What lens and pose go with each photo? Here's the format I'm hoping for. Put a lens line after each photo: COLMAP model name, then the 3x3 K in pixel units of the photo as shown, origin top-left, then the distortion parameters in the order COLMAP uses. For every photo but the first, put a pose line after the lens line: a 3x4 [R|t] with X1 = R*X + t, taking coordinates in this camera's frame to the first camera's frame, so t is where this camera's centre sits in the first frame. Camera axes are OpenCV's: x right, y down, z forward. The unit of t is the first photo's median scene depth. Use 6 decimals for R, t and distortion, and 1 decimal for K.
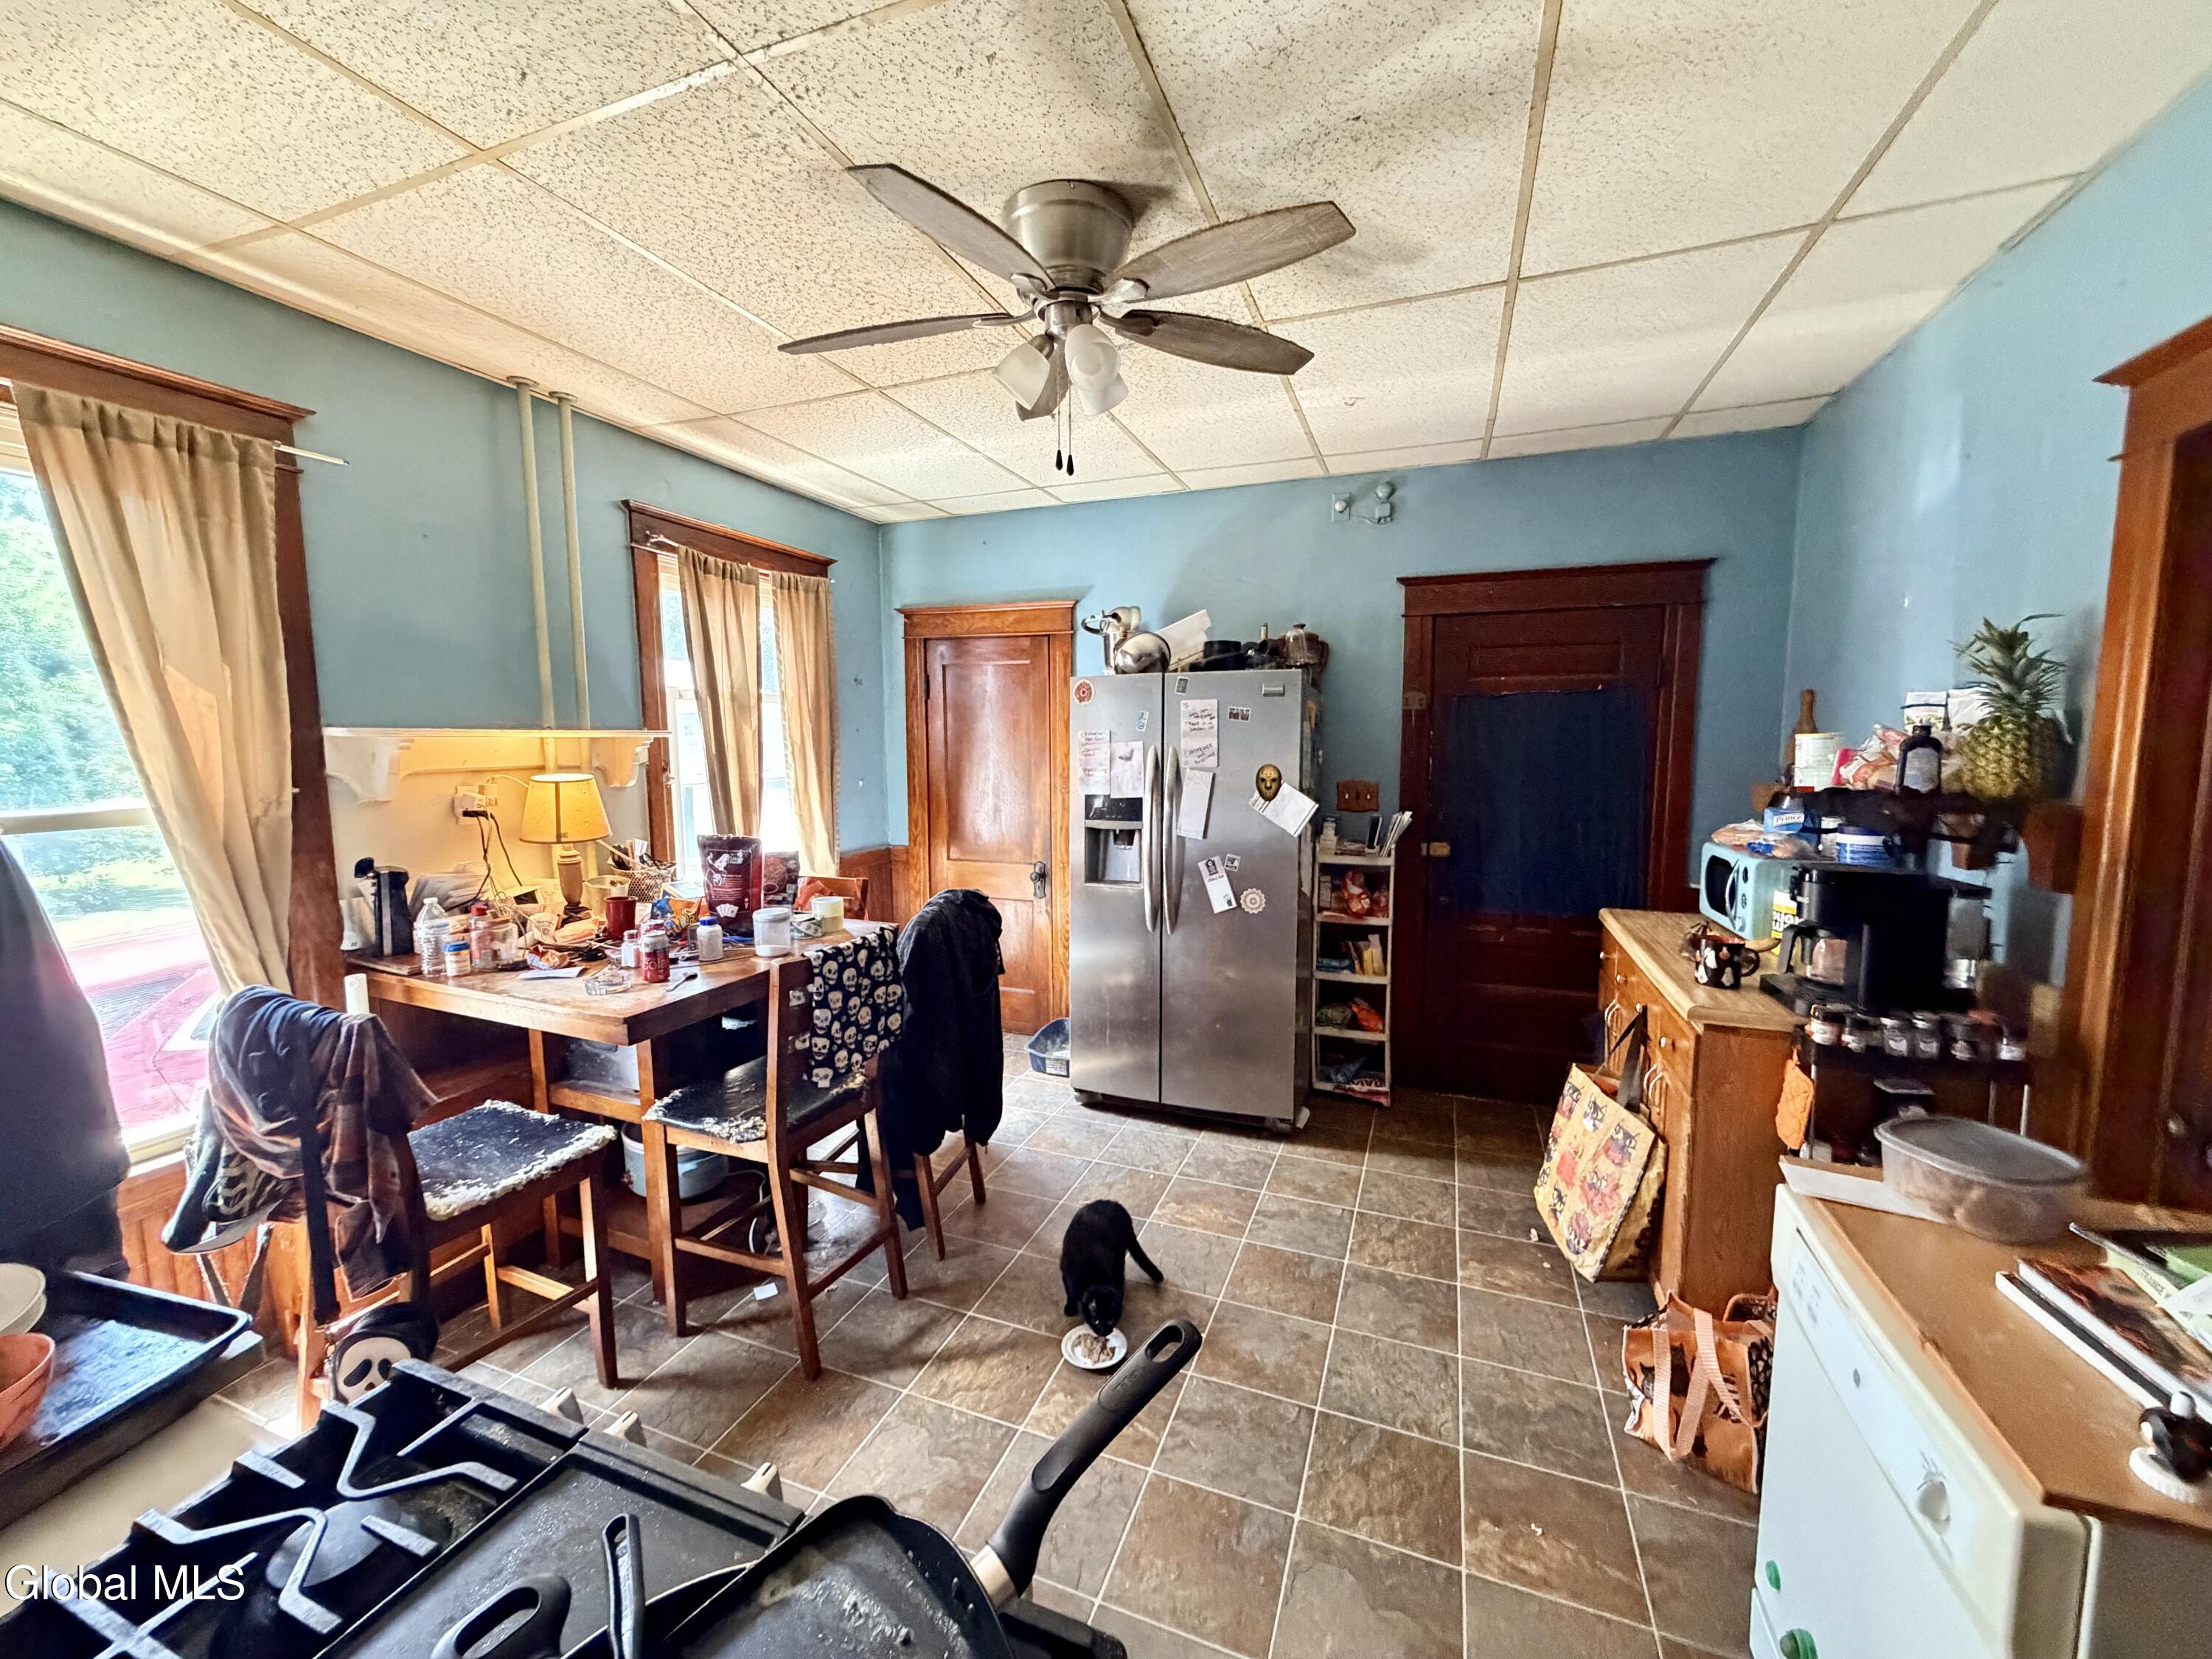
lens RADIAL K [[879.4, 0, 1099.8], [0, 879.4, 820.5], [0, 0, 1]] dist [-0.000037, -0.000098]
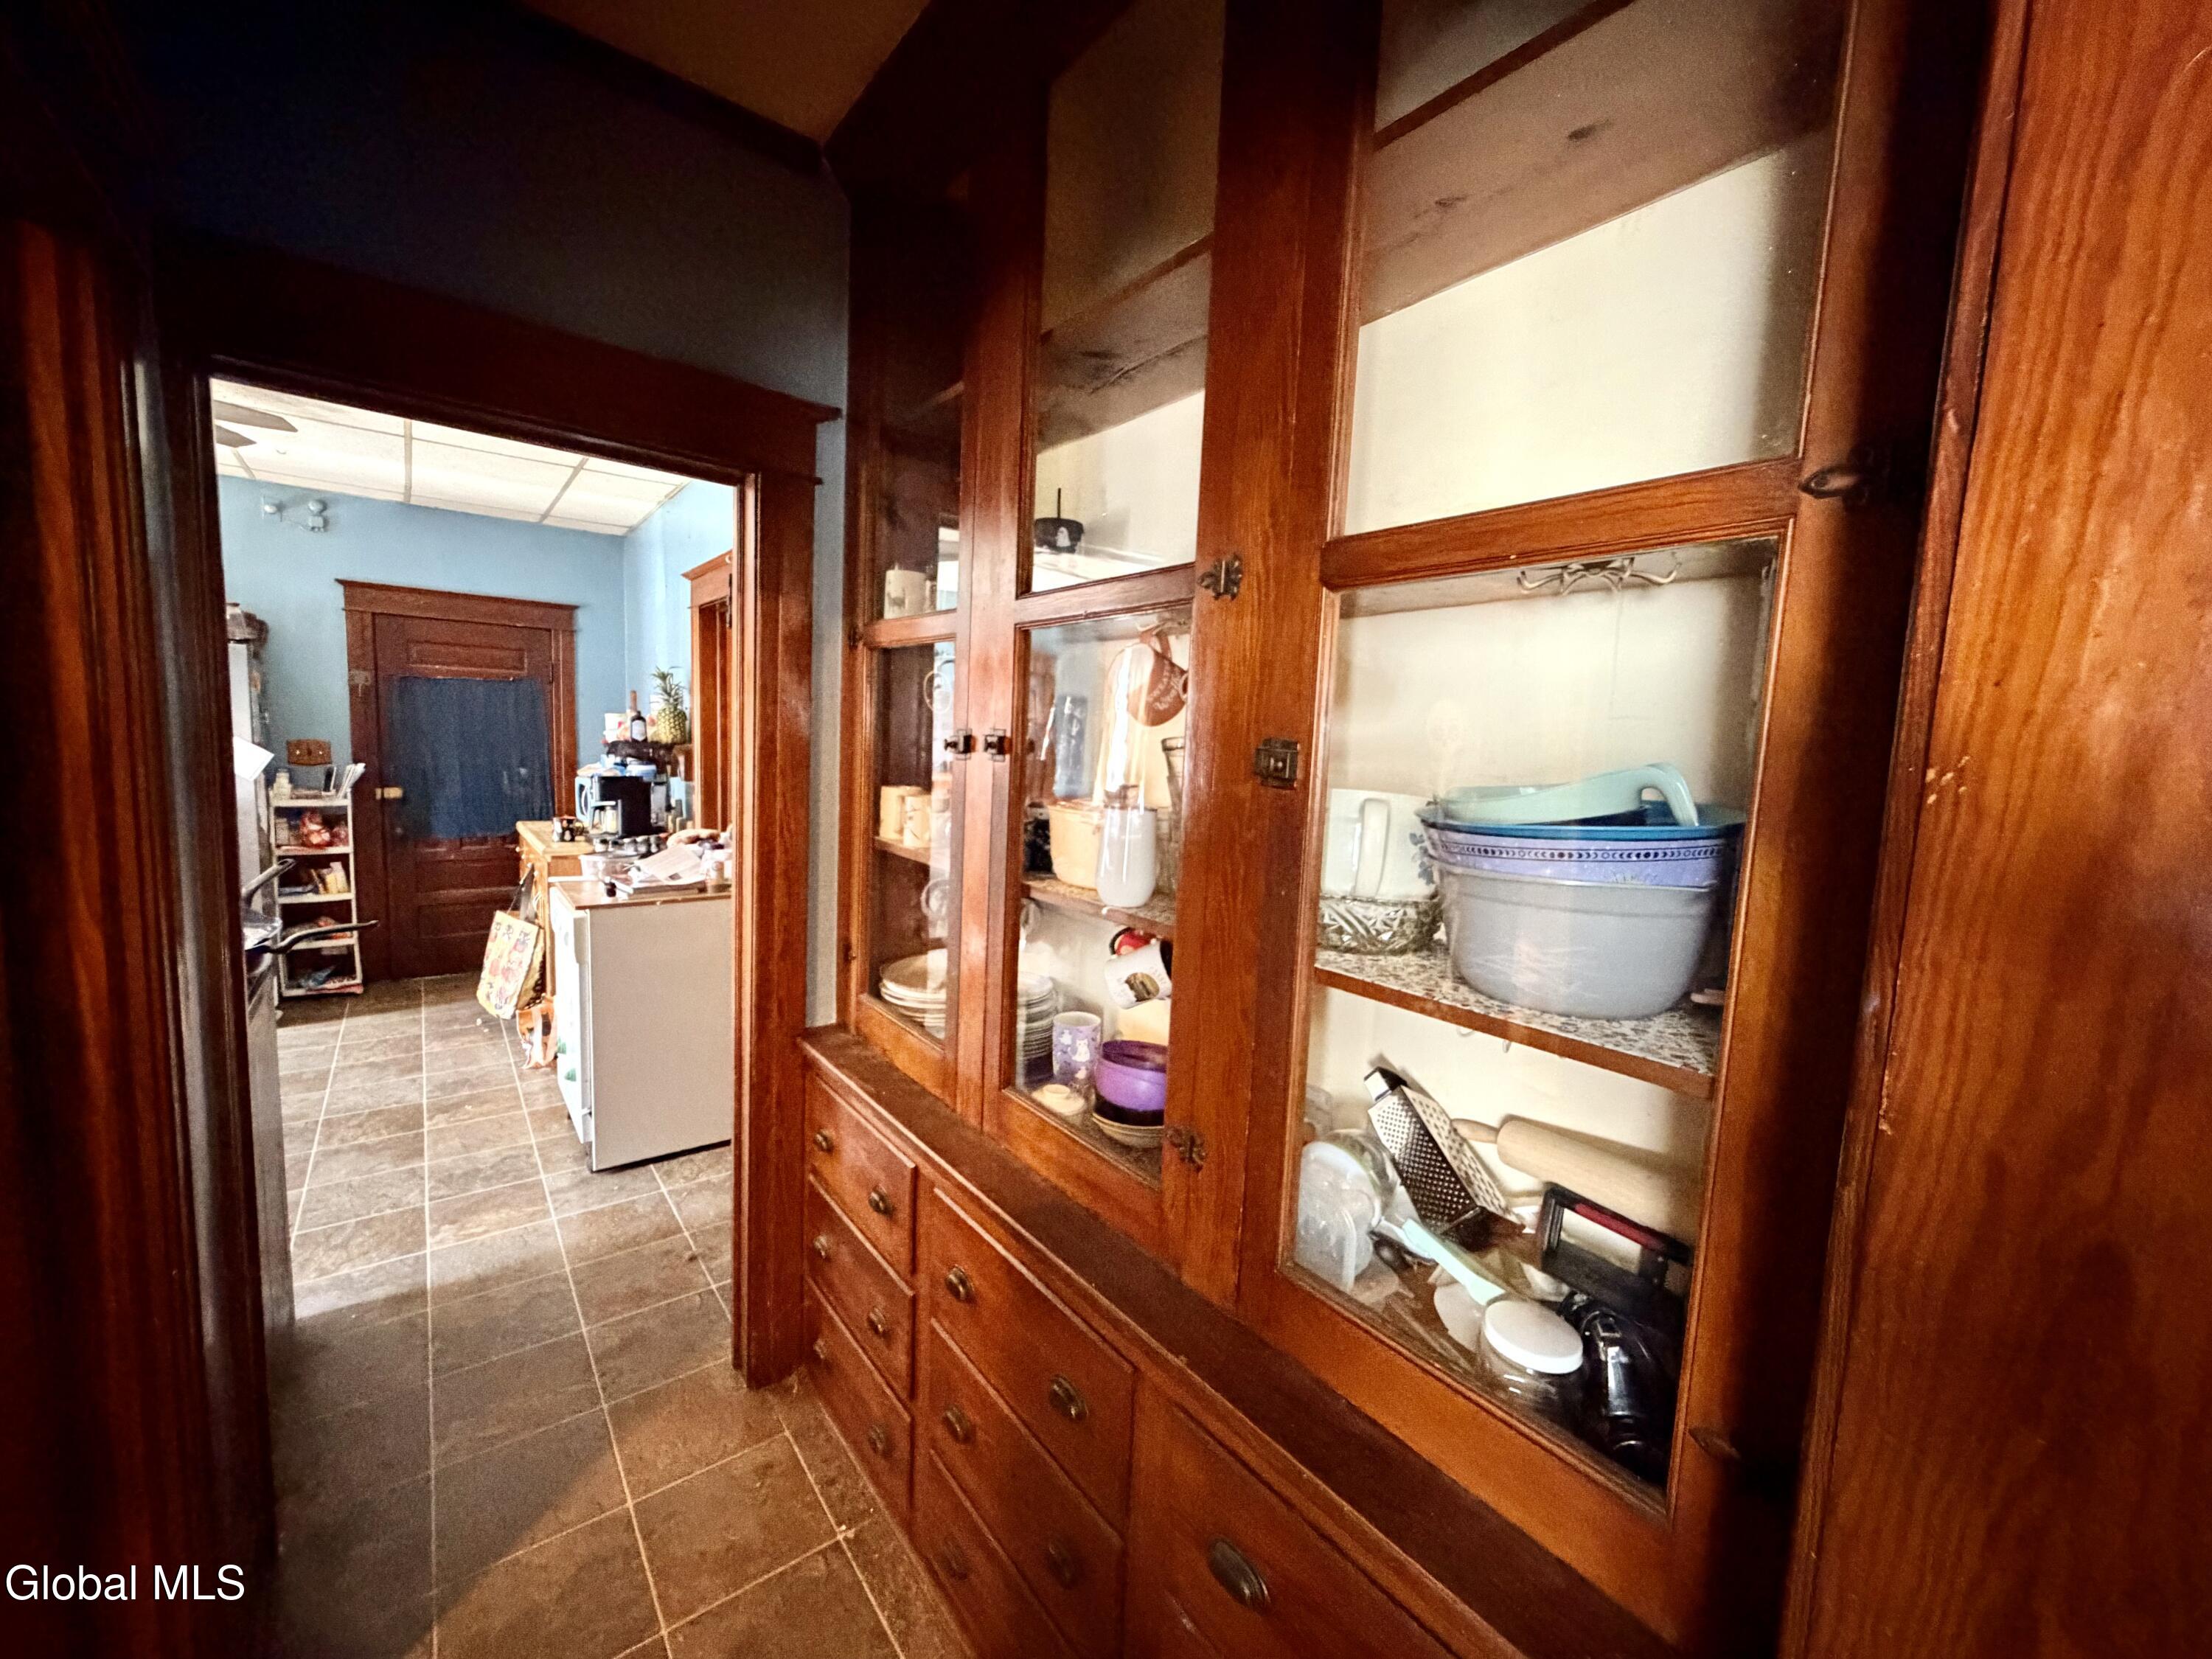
lens RADIAL K [[879.4, 0, 1093.6], [0, 879.4, 828.8], [0, 0, 1]] dist [-0.000037, -0.000098]
pose [[0.515130, -0.064673, 0.854669, -0.207426], [0.041425, 0.997863, 0.050541, 0.065589], [-0.856110, 0.009369, 0.516708, -0.594567]]
